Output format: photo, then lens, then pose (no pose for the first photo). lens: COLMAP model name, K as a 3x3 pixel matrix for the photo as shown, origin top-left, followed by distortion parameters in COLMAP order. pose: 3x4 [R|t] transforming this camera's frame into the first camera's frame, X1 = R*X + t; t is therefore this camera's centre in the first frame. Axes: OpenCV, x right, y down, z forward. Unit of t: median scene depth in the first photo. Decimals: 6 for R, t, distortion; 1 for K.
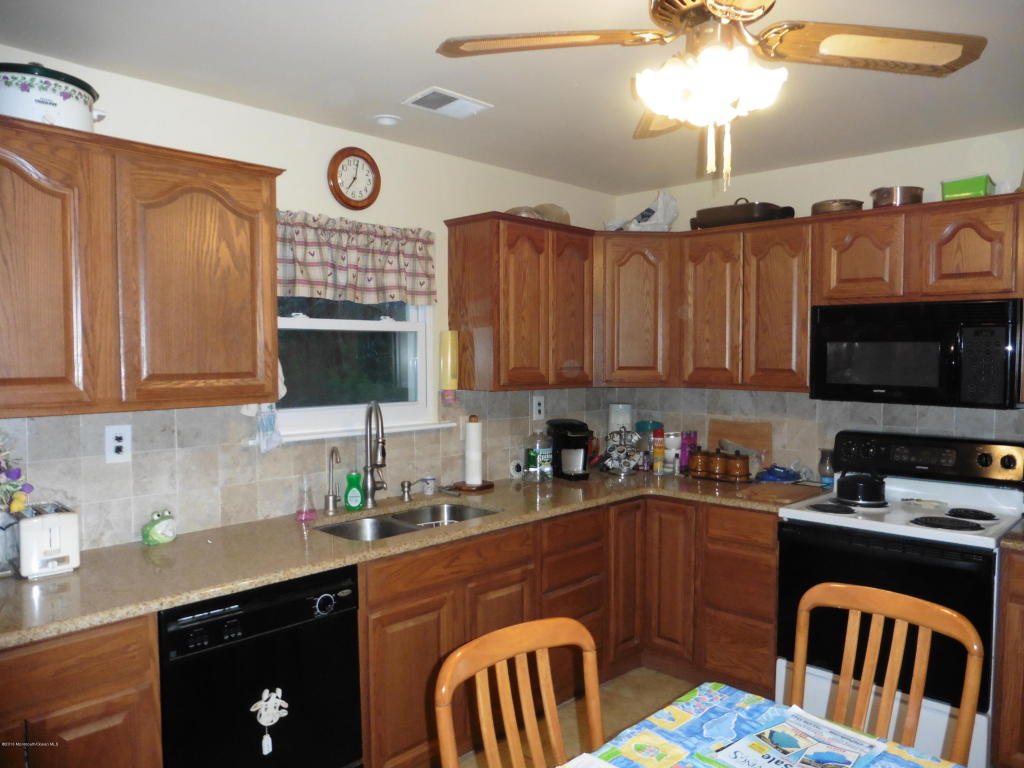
lens RADIAL K [[746.6, 0, 512.0], [0, 746.6, 384.0], [0, 0, 1]] dist [-0.069649, 0.047997]
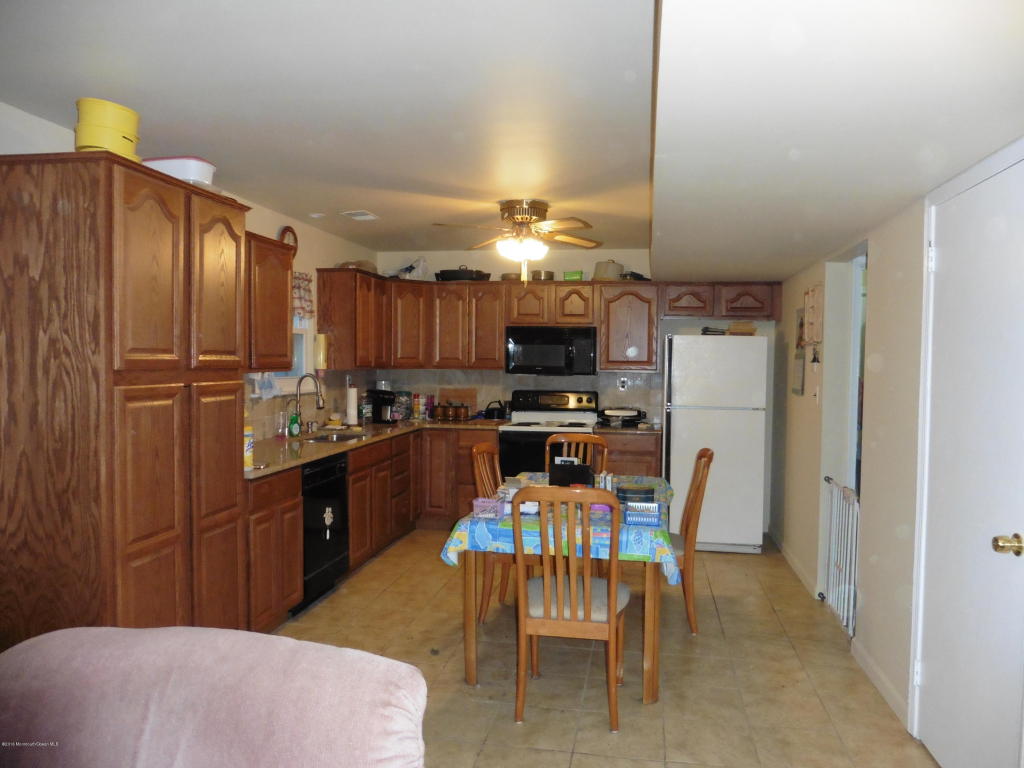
lens RADIAL K [[746.6, 0, 513.0], [0, 746.6, 382.3], [0, 0, 1]] dist [-0.067171, 0.054130]
pose [[0.830428, -0.008687, 0.557058, -0.653638], [0.012610, 0.999915, -0.003206, 0.047904], [-0.556983, 0.009687, 0.830468, -0.632370]]
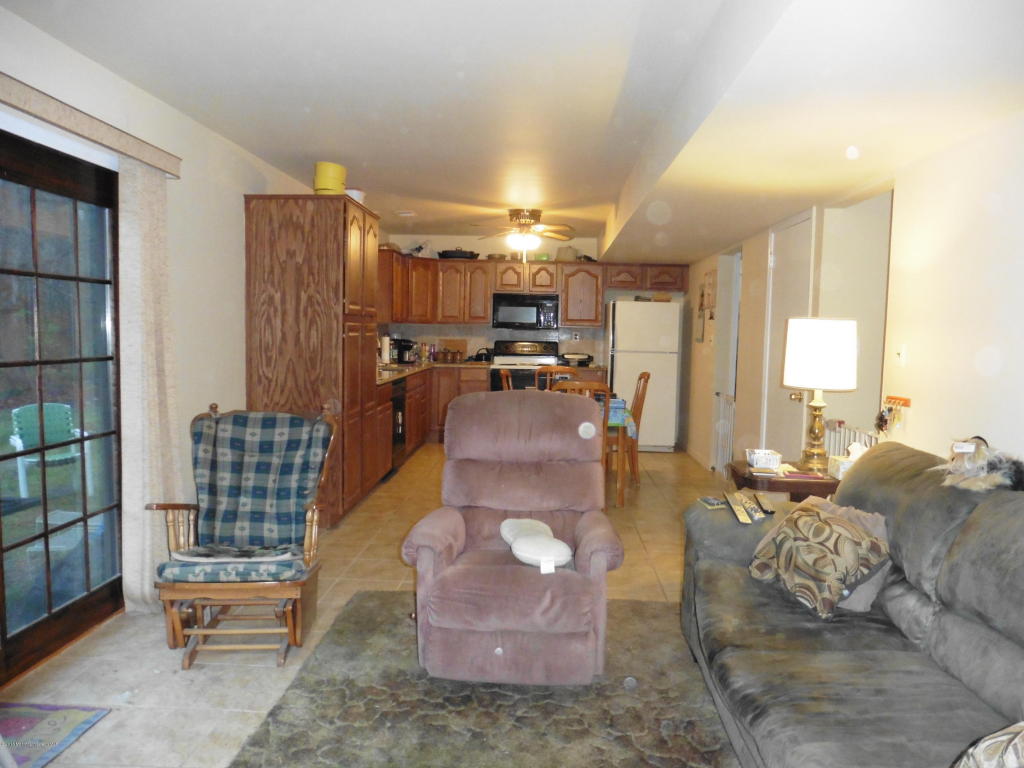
lens RADIAL K [[746.6, 0, 513.0], [0, 746.6, 382.3], [0, 0, 1]] dist [-0.067171, 0.054130]
pose [[0.752399, -0.032583, 0.657901, -1.261799], [0.007044, 0.999117, 0.041427, 0.100930], [-0.658670, -0.026536, 0.751964, -1.041285]]
